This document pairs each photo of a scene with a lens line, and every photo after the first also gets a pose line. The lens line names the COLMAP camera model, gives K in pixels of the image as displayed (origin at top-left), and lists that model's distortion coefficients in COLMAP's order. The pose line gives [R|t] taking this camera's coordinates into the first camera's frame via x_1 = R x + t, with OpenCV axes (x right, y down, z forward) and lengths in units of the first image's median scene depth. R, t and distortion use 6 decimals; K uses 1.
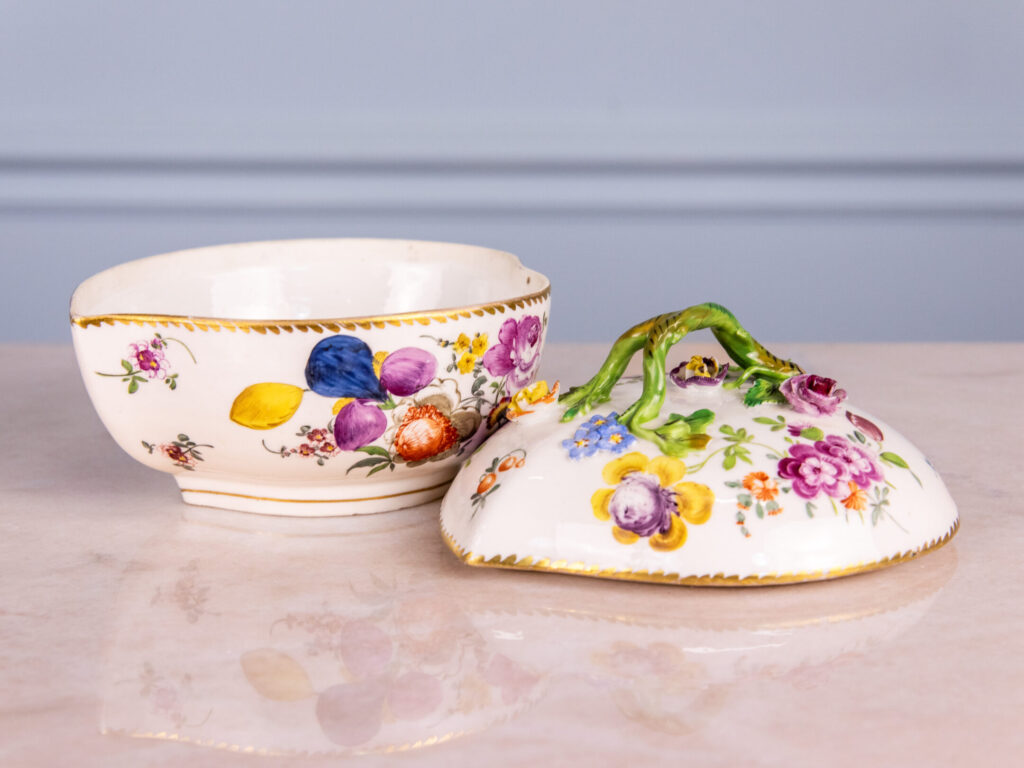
lens RADIAL K [[1959.5, 0, 506.1], [0, 1959.5, 384.0], [0, 0, 1]] dist [0.036755, 0.000000]
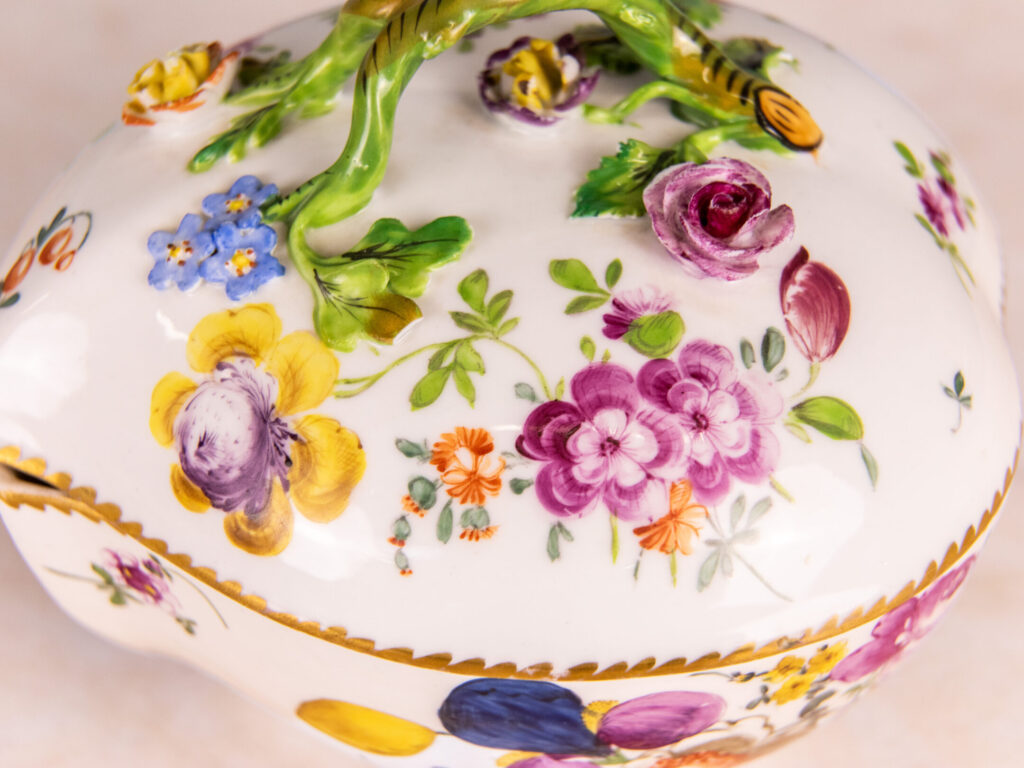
lens RADIAL K [[2393.4, 0, 514.8], [0, 2393.4, 385.2], [0, 0, 1]] dist [-0.199456, 0.000000]
pose [[0.940842, 0.240713, -0.238480, 0.263166], [-0.093529, 0.860946, 0.500024, -0.241628], [0.325681, -0.448139, 0.832528, 0.525365]]
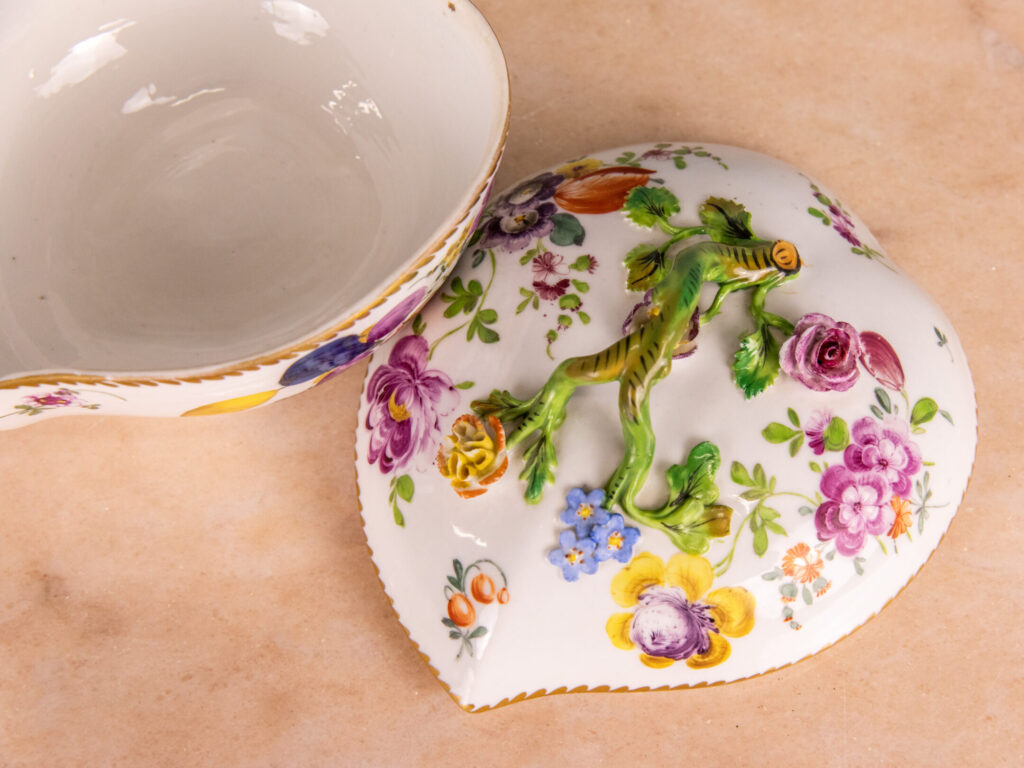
lens RADIAL K [[1959.5, 0, 565.6], [0, 1959.5, 370.6], [0, 0, 1]] dist [0.036755, 0.000000]
pose [[0.934407, -0.320883, 0.154653, -0.062333], [0.075390, 0.602481, 0.794564, -0.638893], [-0.348138, -0.730787, 0.587154, 0.594166]]
